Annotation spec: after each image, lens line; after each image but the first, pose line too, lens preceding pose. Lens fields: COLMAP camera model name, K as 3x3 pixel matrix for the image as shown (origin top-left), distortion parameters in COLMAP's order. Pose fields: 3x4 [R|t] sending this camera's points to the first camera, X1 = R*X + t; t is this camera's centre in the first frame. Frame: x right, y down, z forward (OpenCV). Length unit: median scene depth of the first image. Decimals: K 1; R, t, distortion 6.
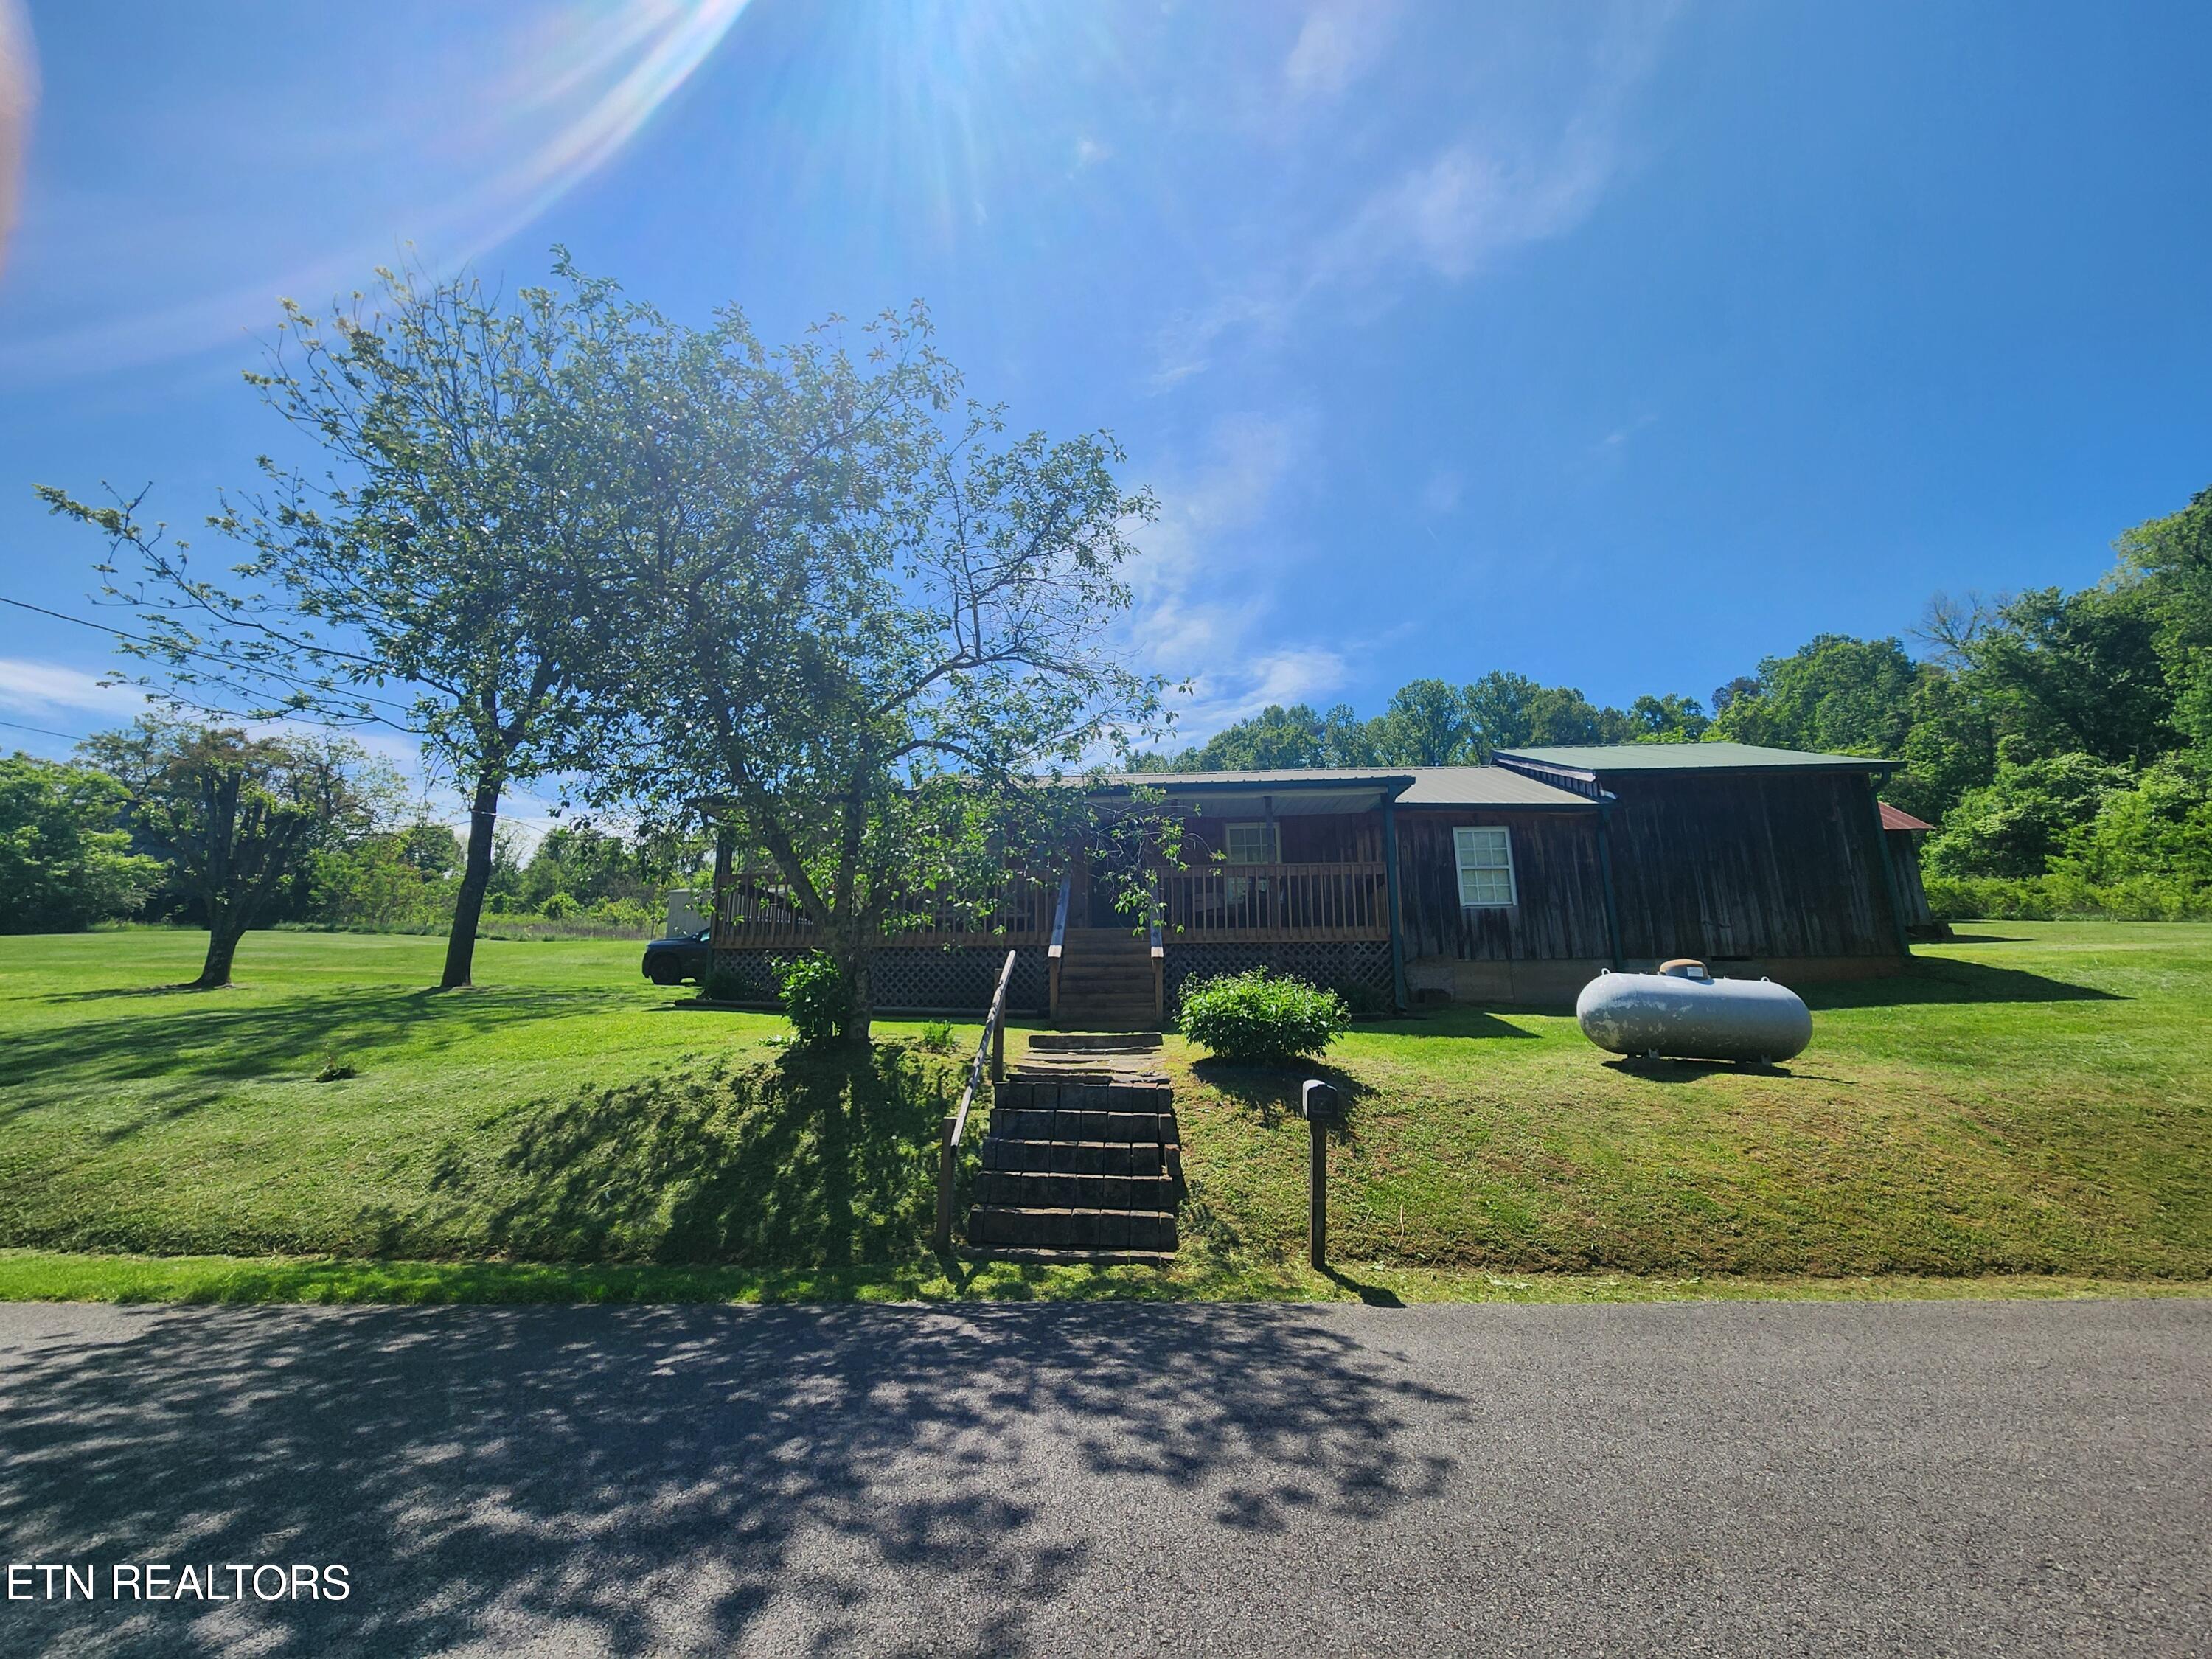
lens RADIAL K [[903.4, 0, 1106.6], [0, 903.4, 838.6], [0, 0, 1]] dist [0.024198, -0.012248]
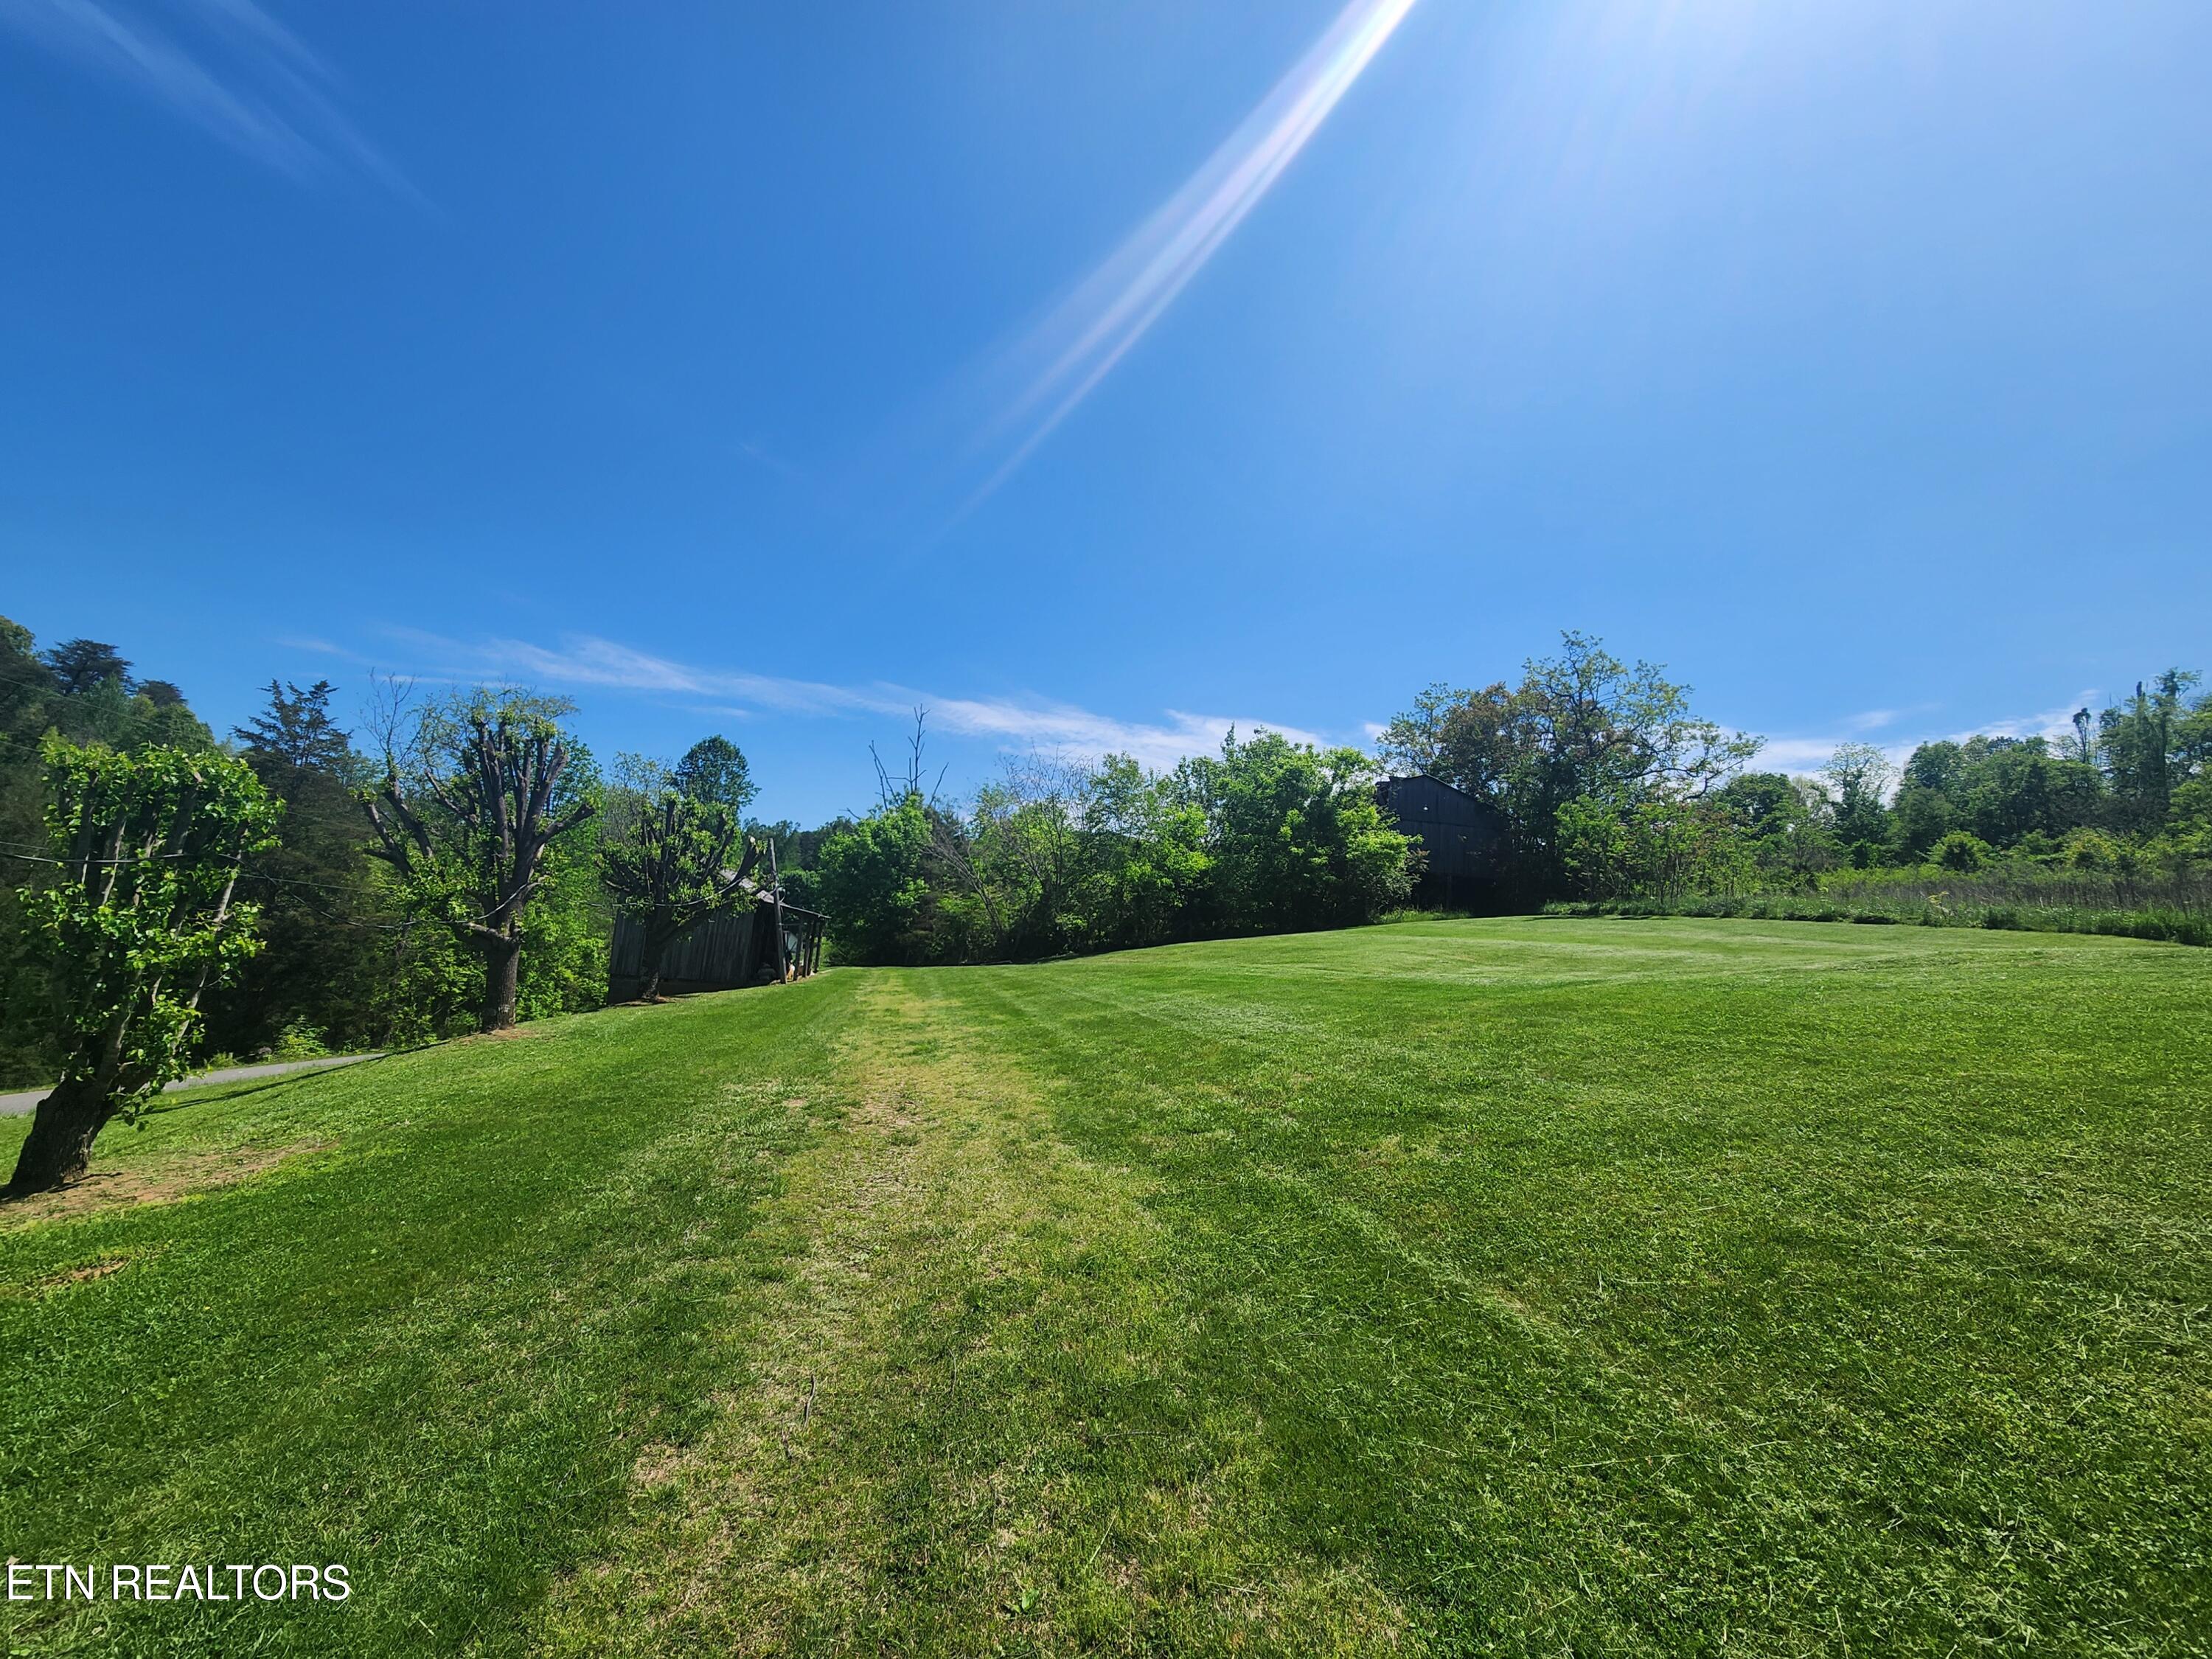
lens RADIAL K [[910.1, 0, 1092.7], [0, 910.1, 840.4], [0, 0, 1]] dist [-0.002863, -0.000762]
pose [[0.270068, -0.101625, -0.957463, -0.168849], [0.146601, 0.987160, -0.063425, 0.019749], [0.951615, -0.123236, 0.281499, 0.261366]]
